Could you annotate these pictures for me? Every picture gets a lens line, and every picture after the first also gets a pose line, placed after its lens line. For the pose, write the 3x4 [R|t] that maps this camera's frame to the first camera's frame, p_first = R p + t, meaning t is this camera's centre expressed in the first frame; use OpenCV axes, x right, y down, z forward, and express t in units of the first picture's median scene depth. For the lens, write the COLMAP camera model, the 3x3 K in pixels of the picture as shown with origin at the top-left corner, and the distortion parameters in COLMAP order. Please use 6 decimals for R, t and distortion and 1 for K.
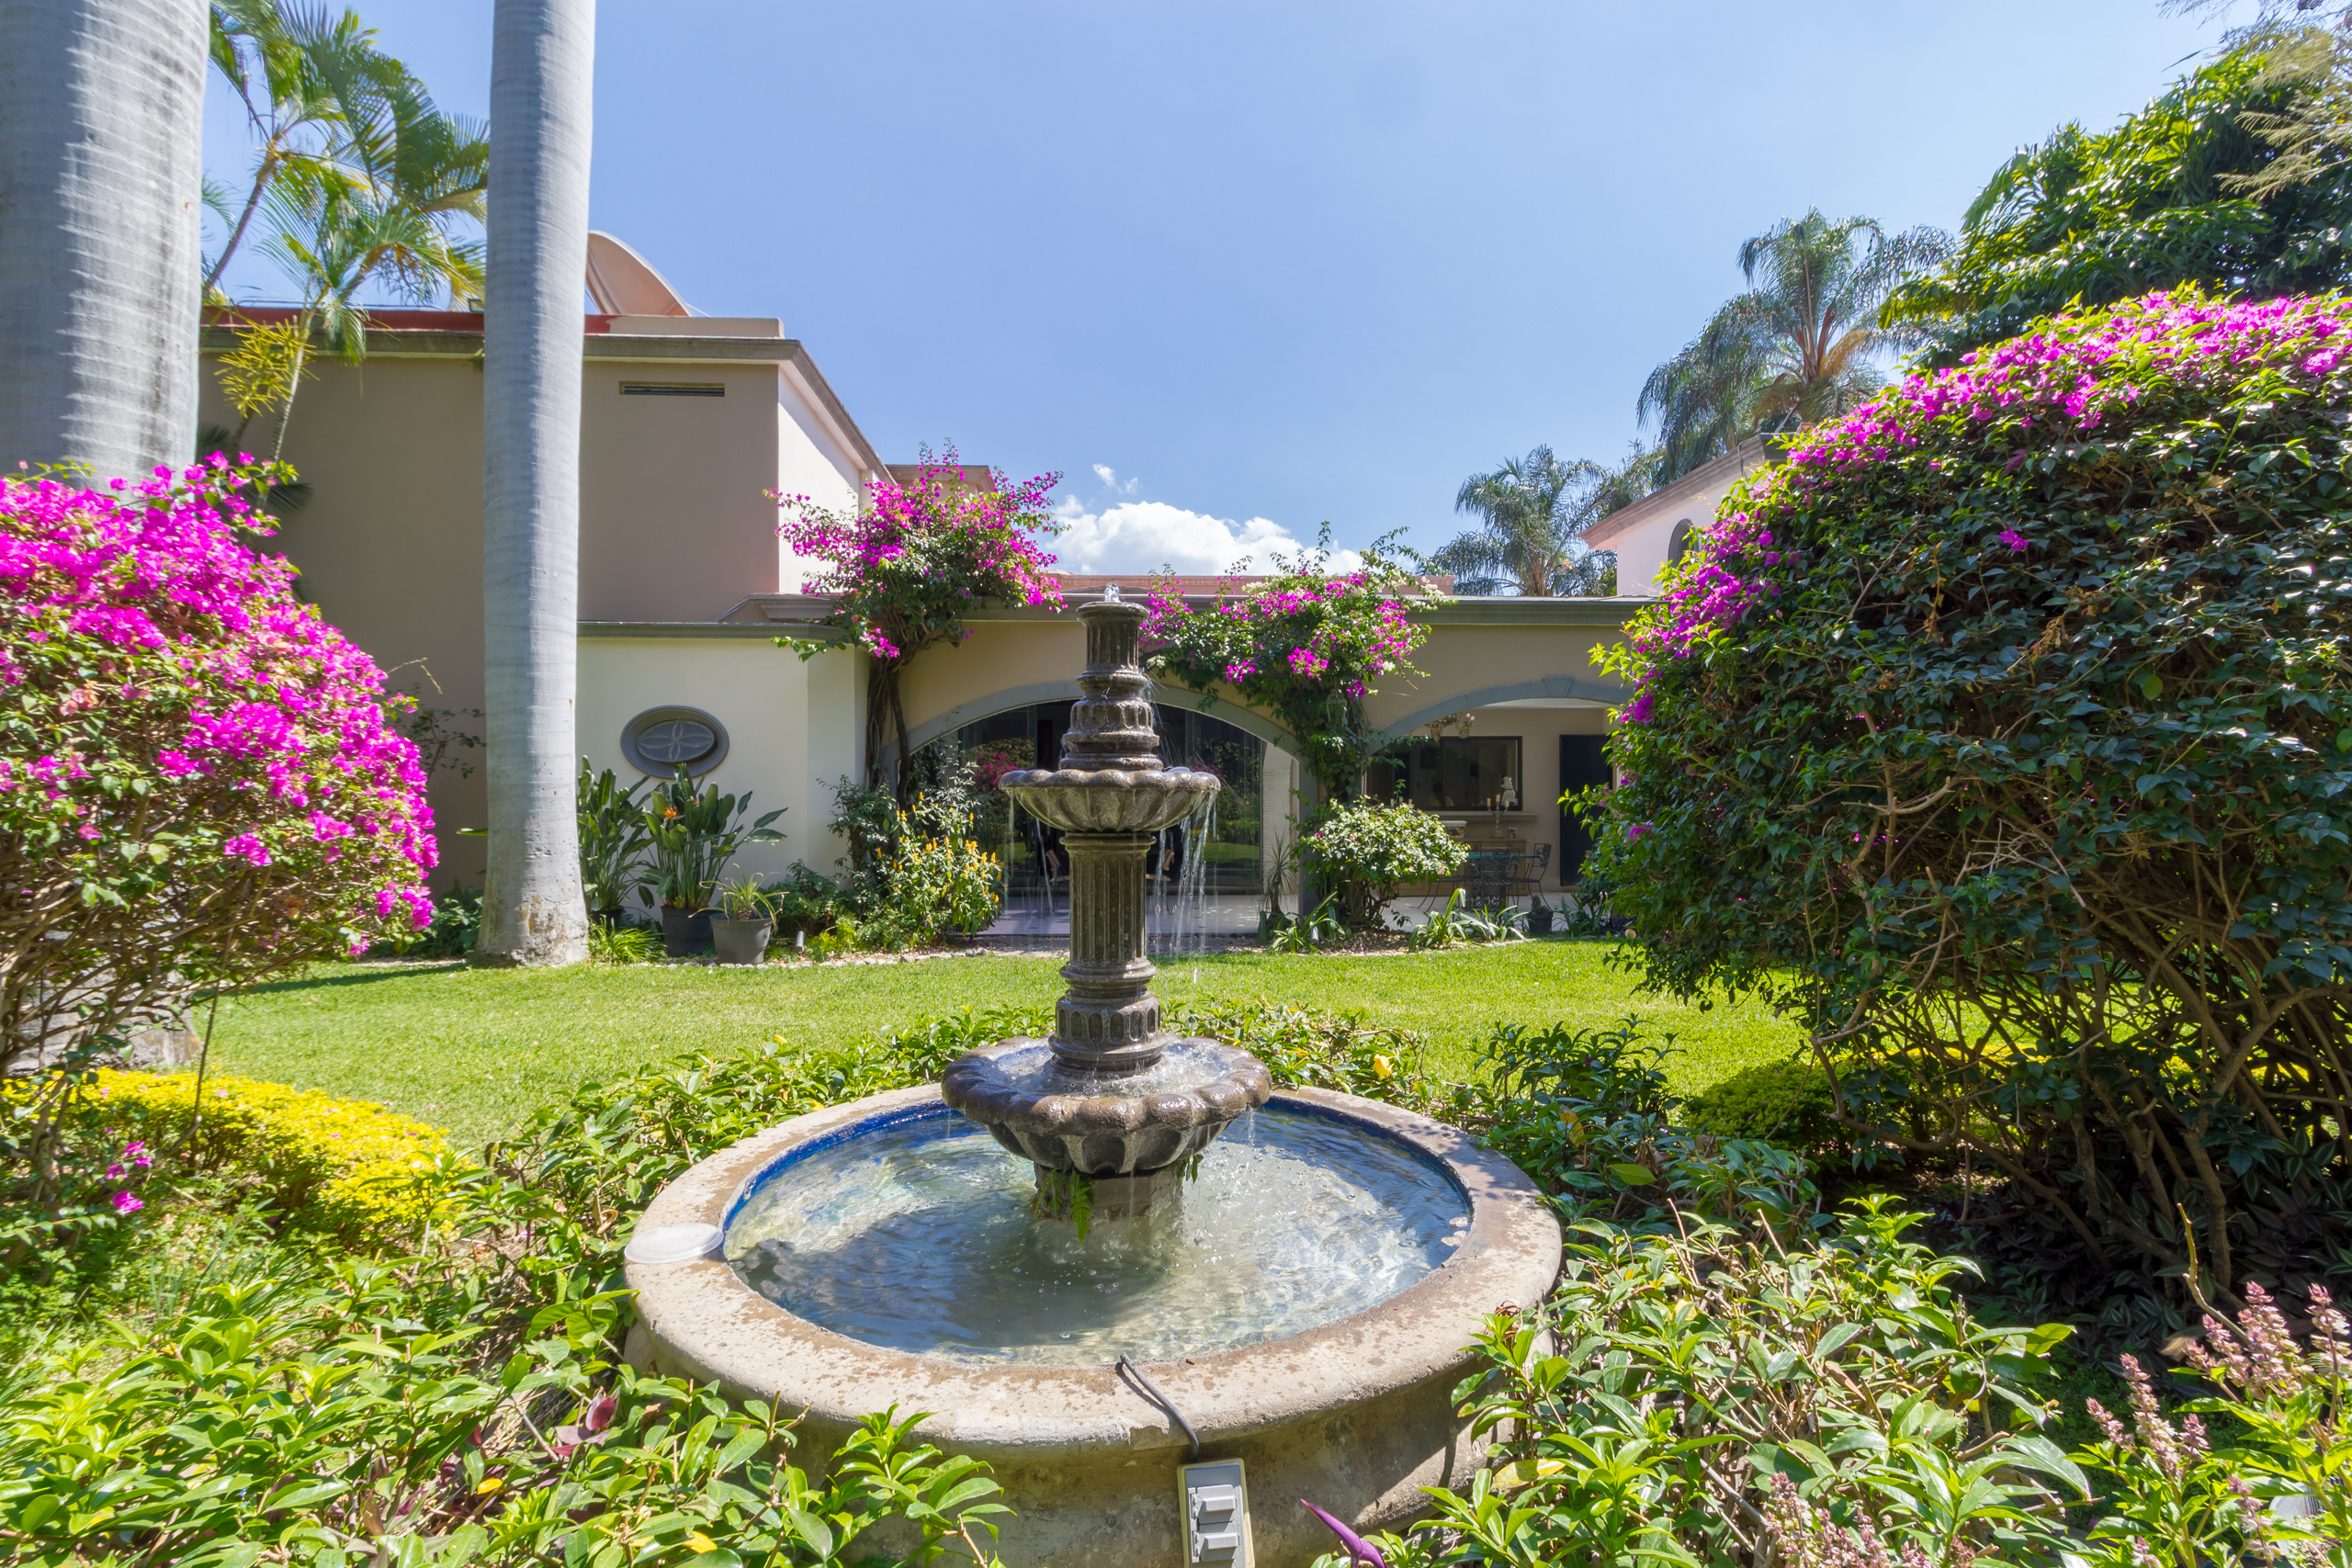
lens RADIAL K [[1086.4, 0, 1163.9], [0, 1086.4, 793.8], [0, 0, 1]] dist [0.008889, -0.000898]
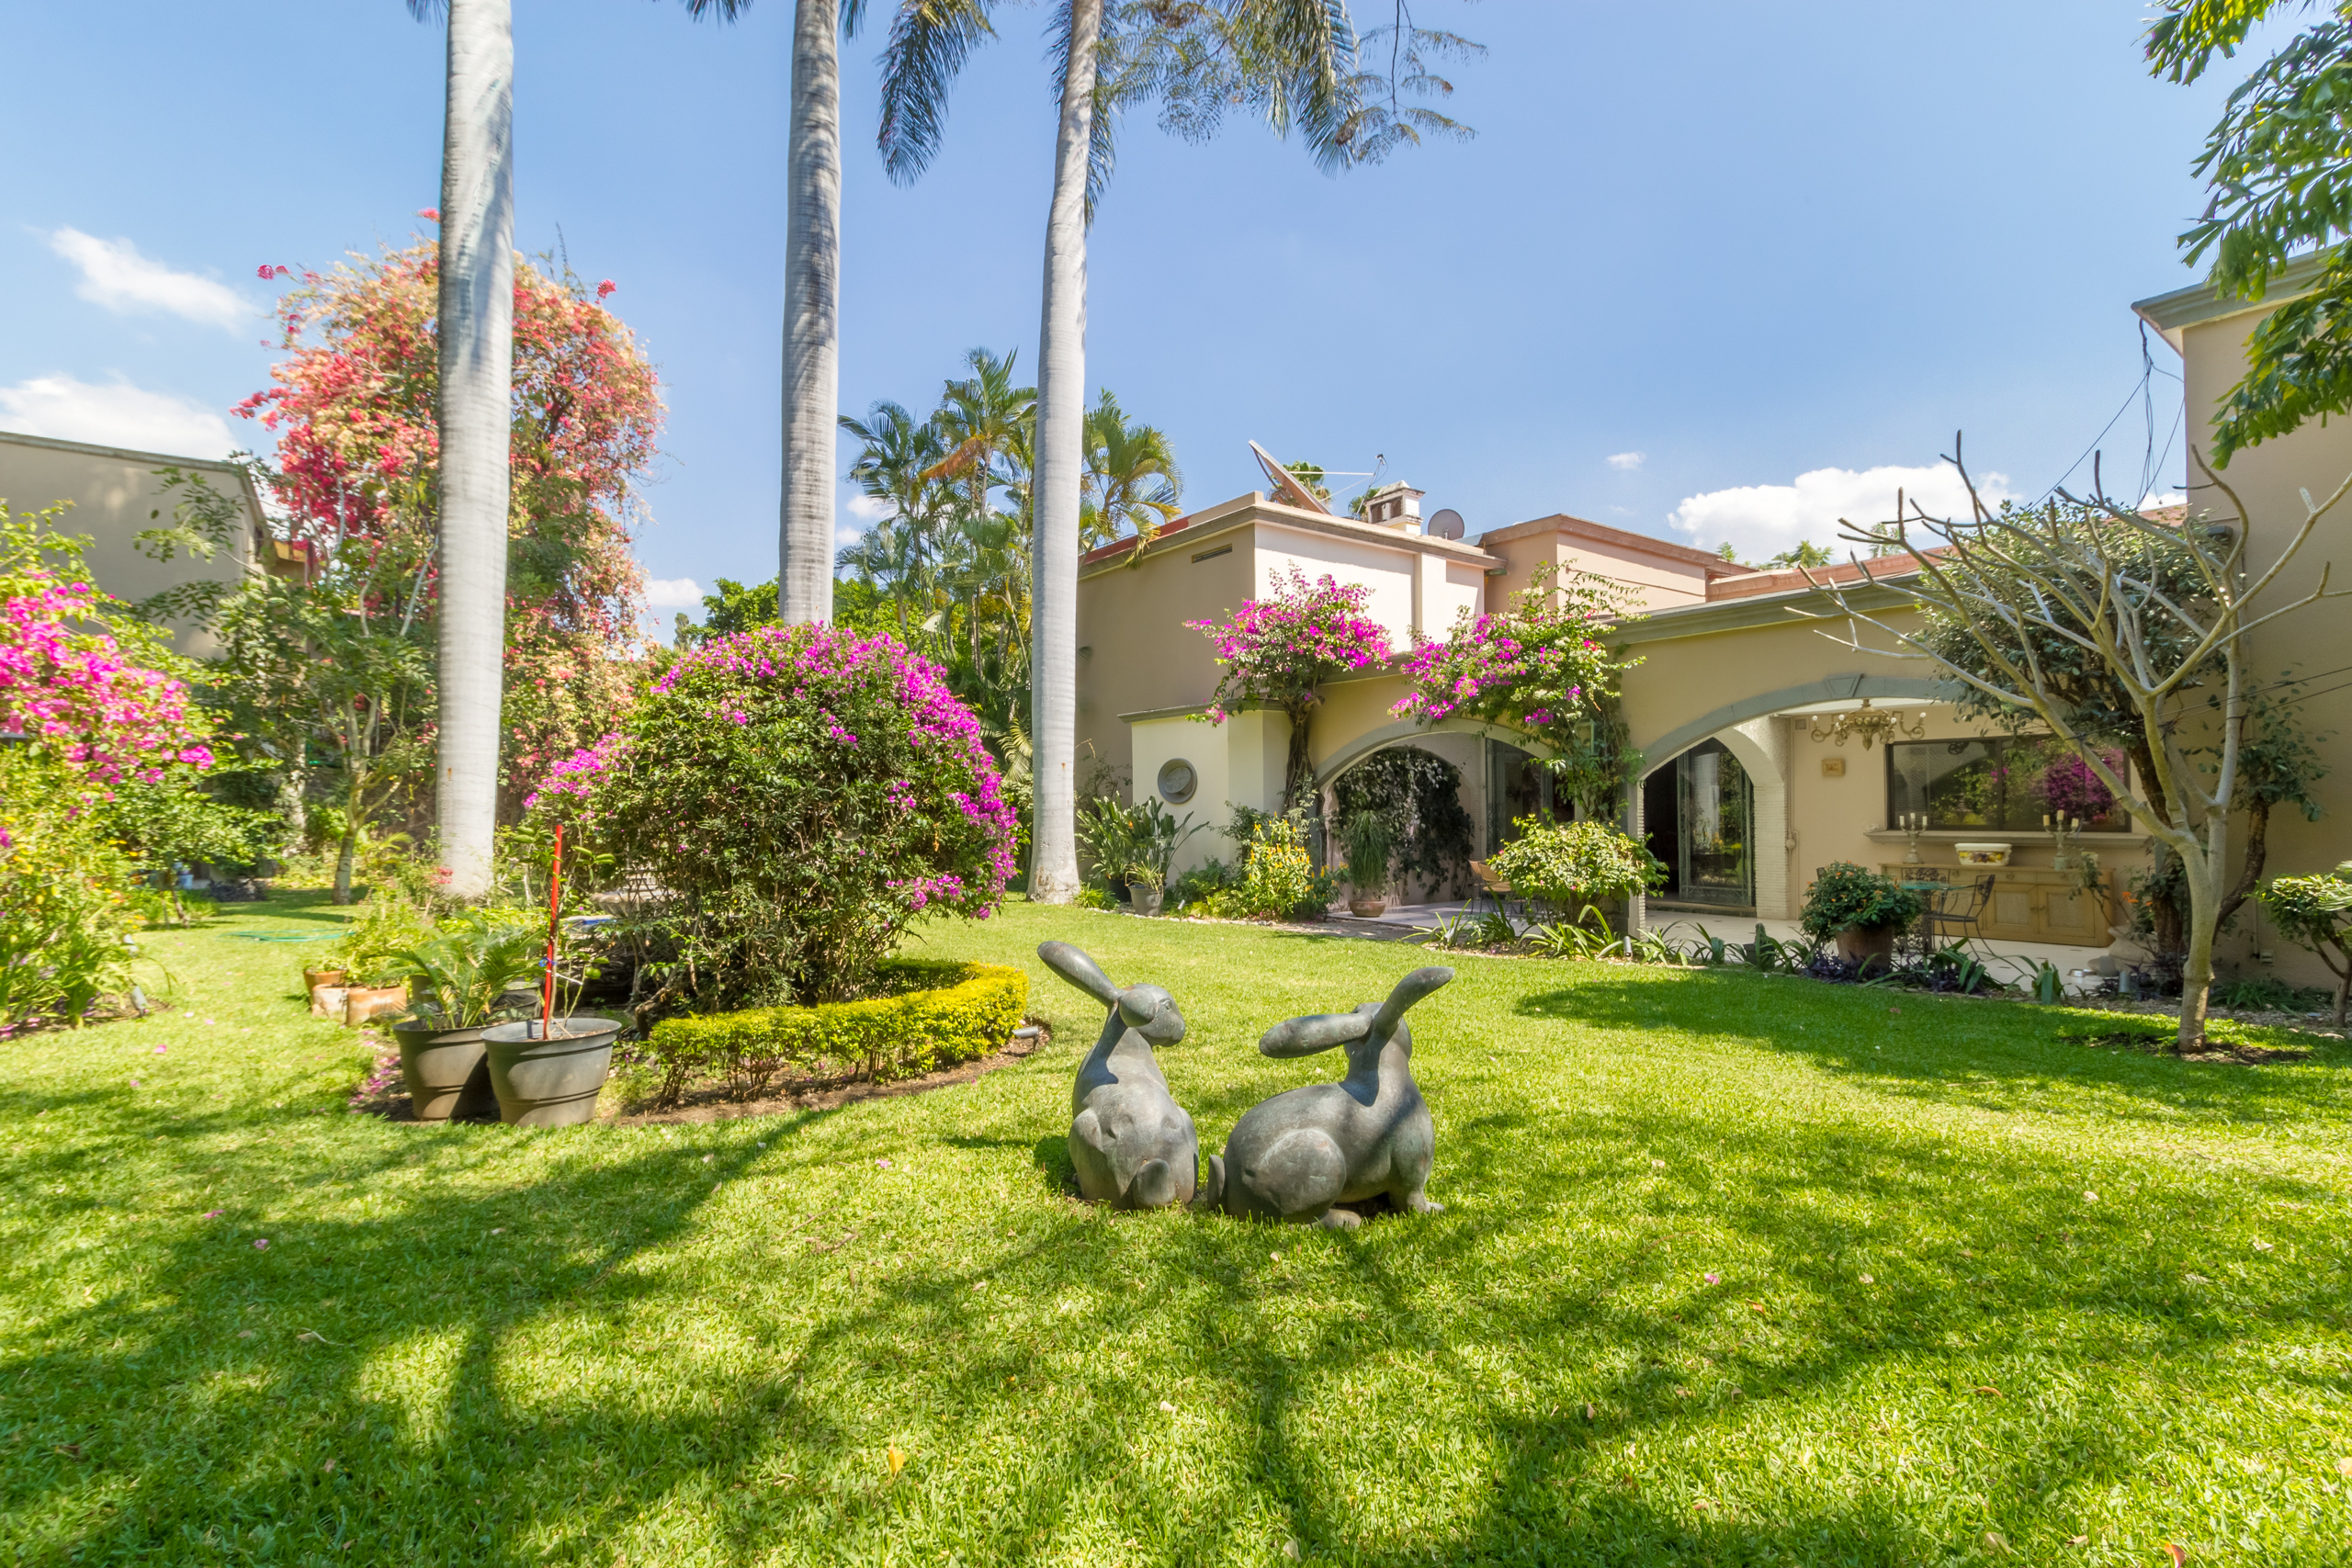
lens RADIAL K [[1086.4, 0, 1167.3], [0, 1086.4, 788.6], [0, 0, 1]] dist [0.008889, -0.000898]
pose [[0.562933, -0.019970, -0.826262, 0.854336], [0.004406, 0.999766, -0.021162, -0.002033], [0.826491, 0.008273, 0.562889, 0.072783]]
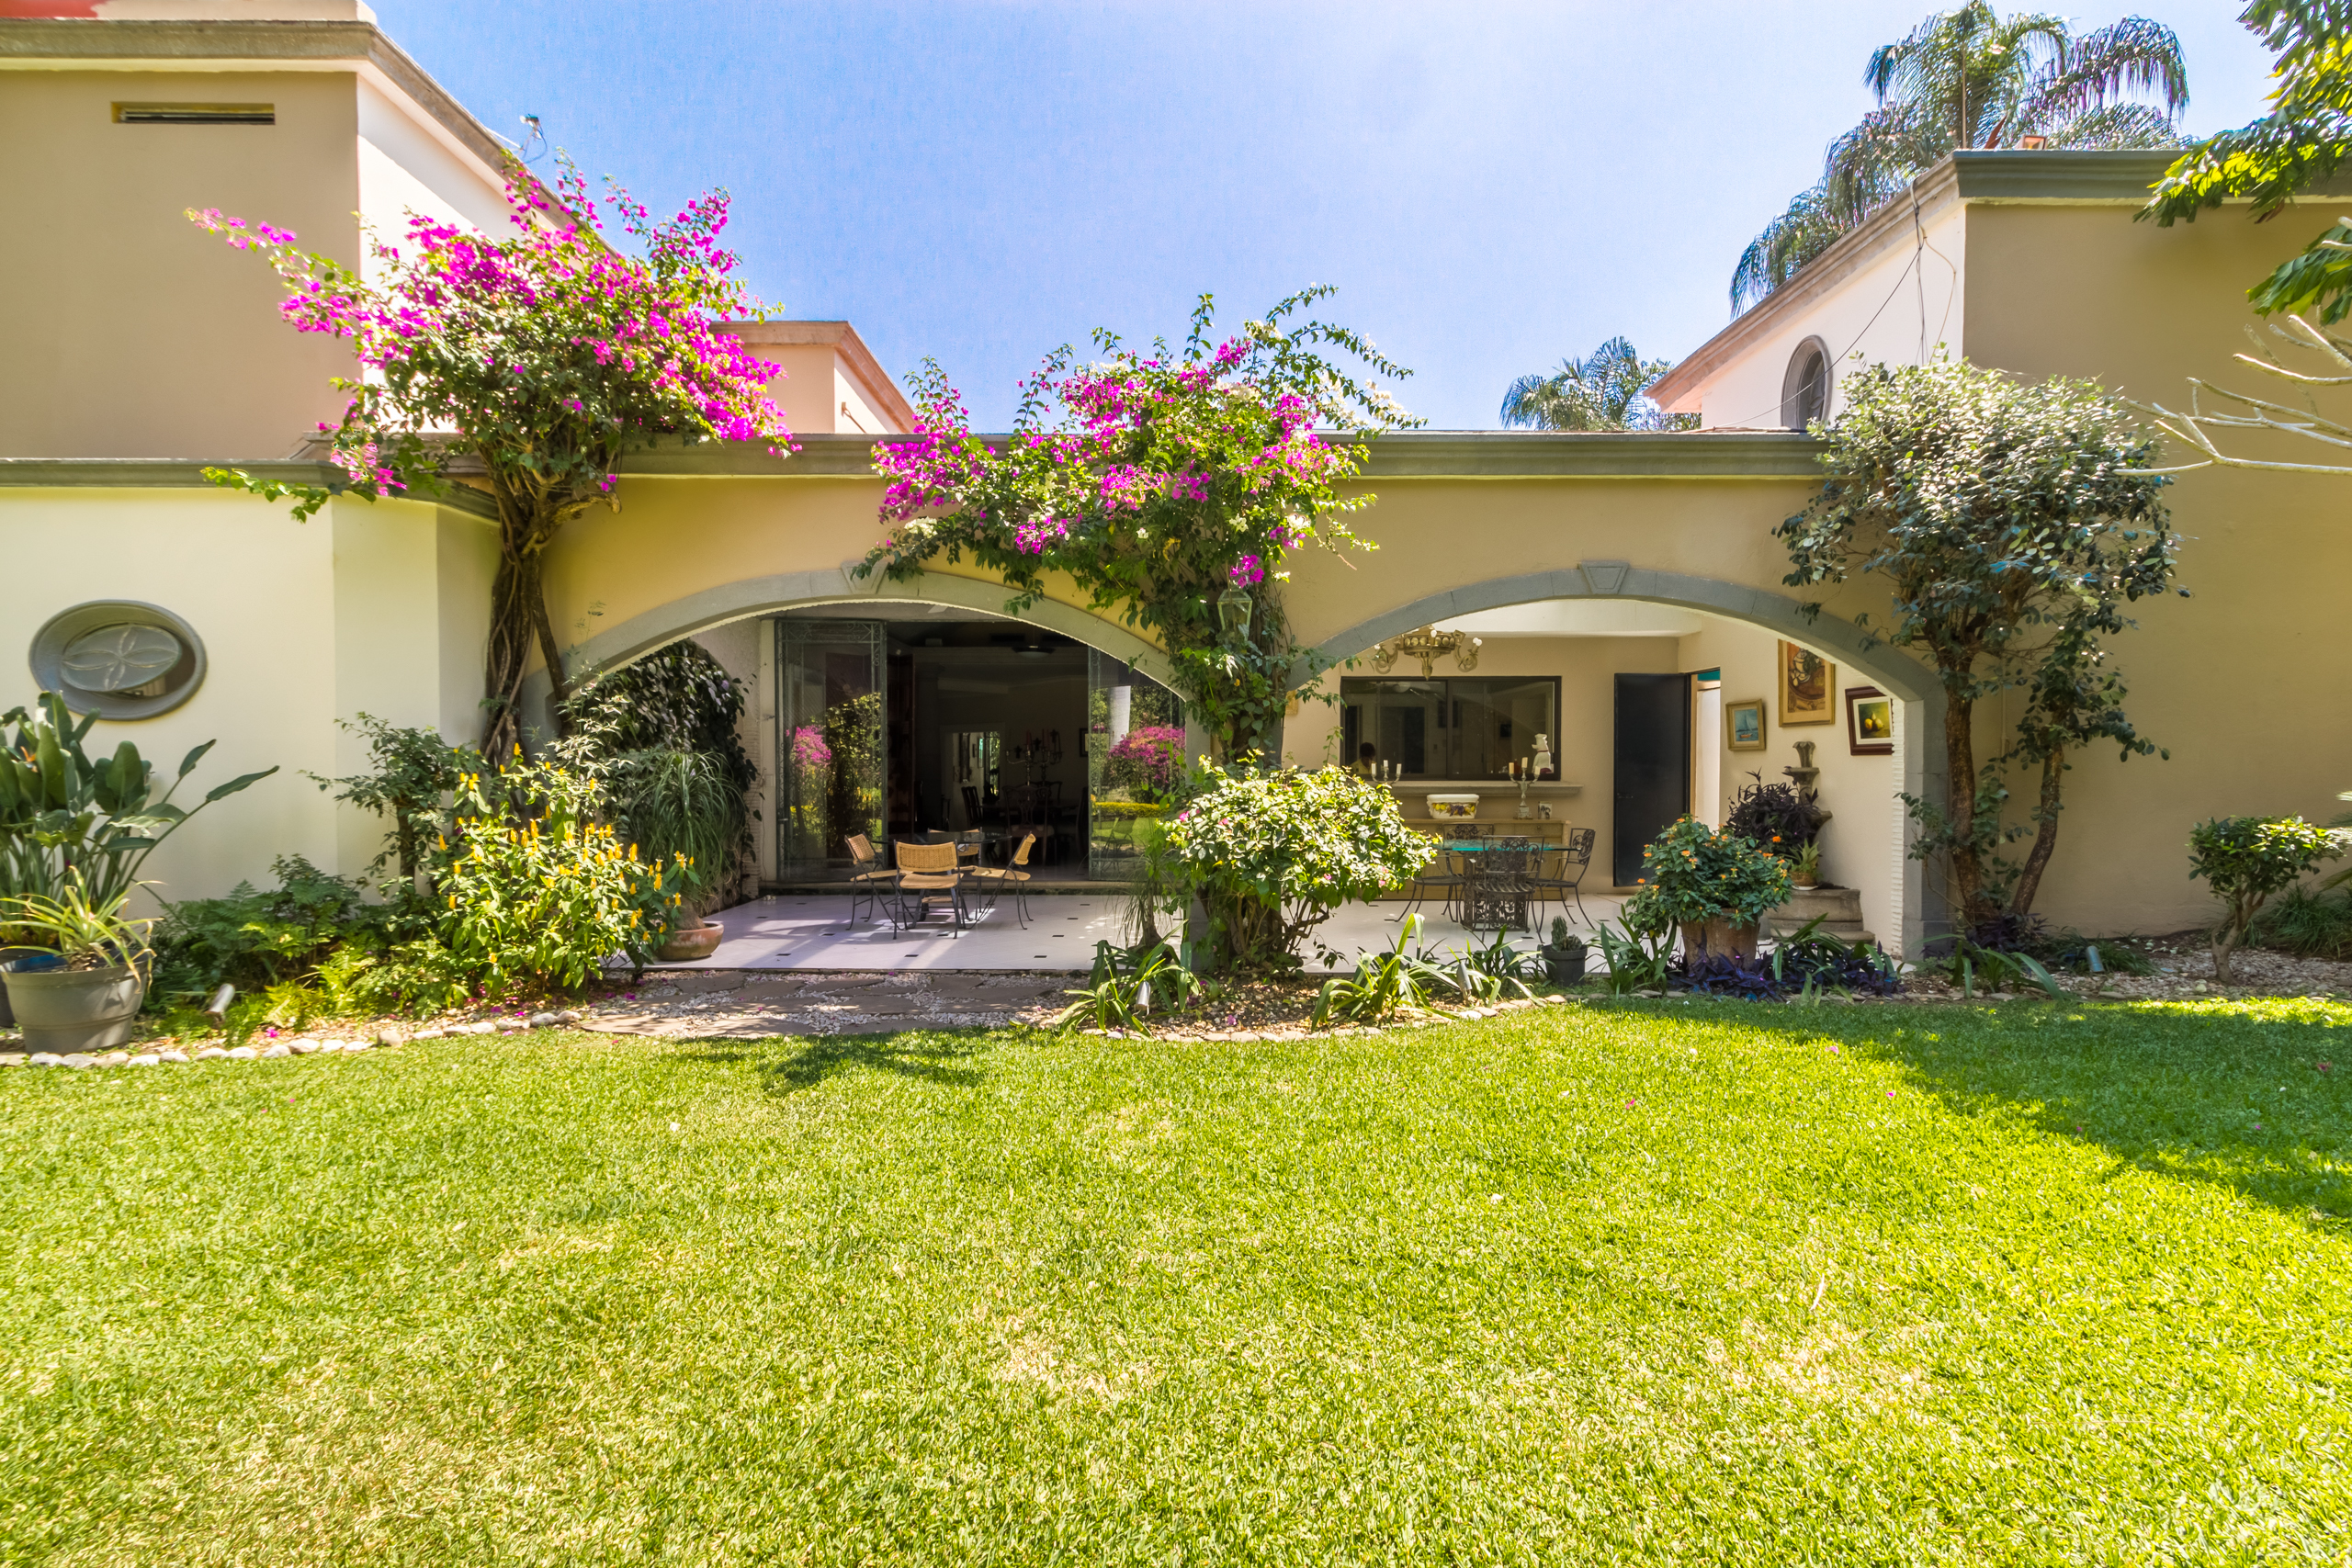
lens RADIAL K [[1086.4, 0, 1173.6], [0, 1086.4, 789.4], [0, 0, 1]] dist [0.008889, -0.000898]
pose [[0.998553, 0.004041, -0.053631, 0.166754], [-0.002921, 0.999776, 0.020950, 0.010013], [0.053703, -0.020763, 0.998341, 0.402171]]
